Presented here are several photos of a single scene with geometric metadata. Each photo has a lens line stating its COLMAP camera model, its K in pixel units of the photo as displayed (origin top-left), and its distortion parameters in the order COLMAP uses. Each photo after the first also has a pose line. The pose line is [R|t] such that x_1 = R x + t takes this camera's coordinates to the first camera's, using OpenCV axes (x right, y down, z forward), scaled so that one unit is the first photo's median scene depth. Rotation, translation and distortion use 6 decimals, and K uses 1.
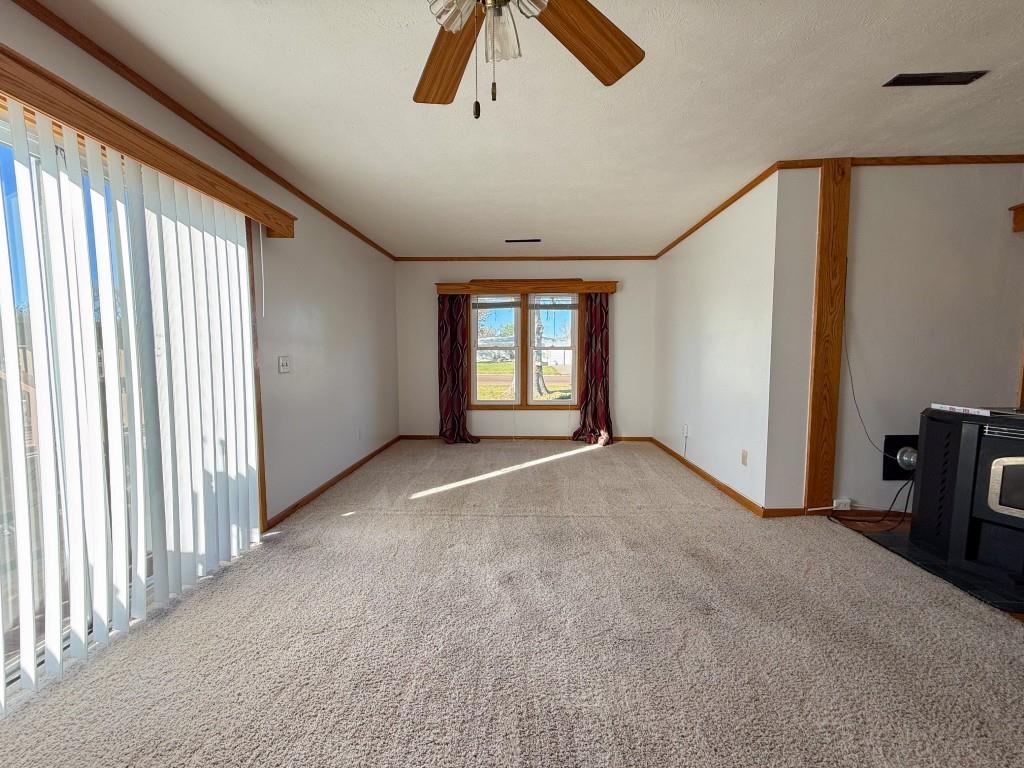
lens RADIAL K [[404.9, 0, 509.8], [0, 404.9, 383.3], [0, 0, 1]] dist [-0.002785, 0.000070]
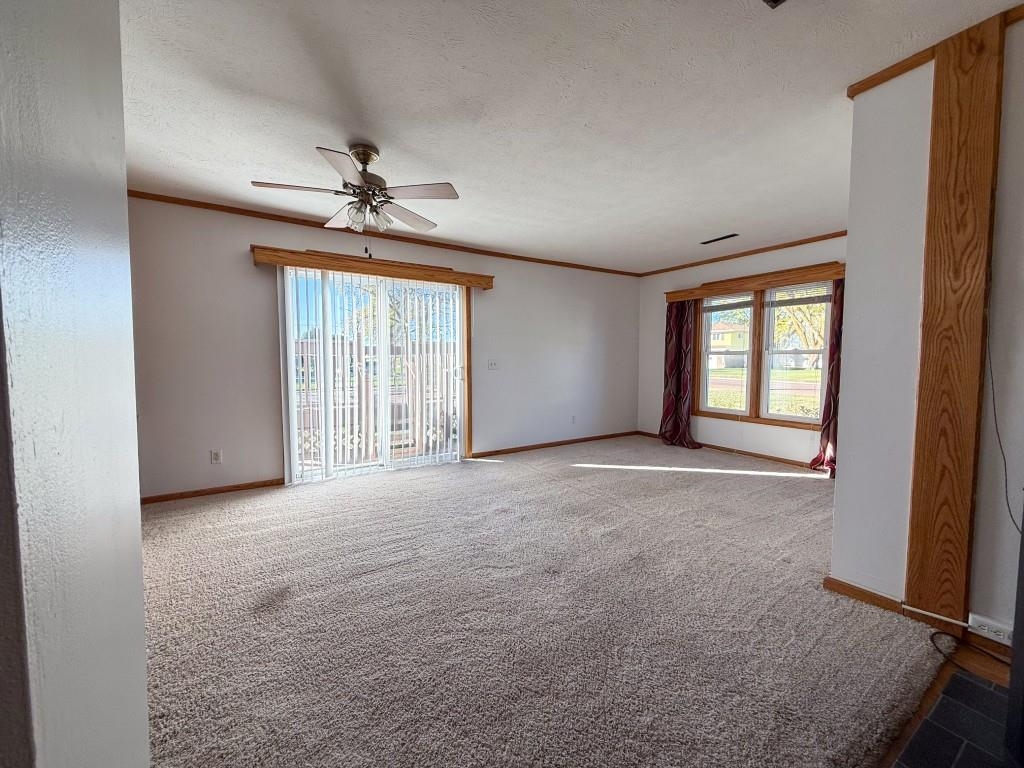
lens RADIAL K [[404.9, 0, 508.3], [0, 404.9, 380.2], [0, 0, 1]] dist [-0.002785, 0.000070]
pose [[0.560895, 0.046147, -0.826600, 0.640432], [-0.063411, 0.997907, 0.012683, -0.004605], [0.825455, 0.045301, 0.562647, 0.088998]]
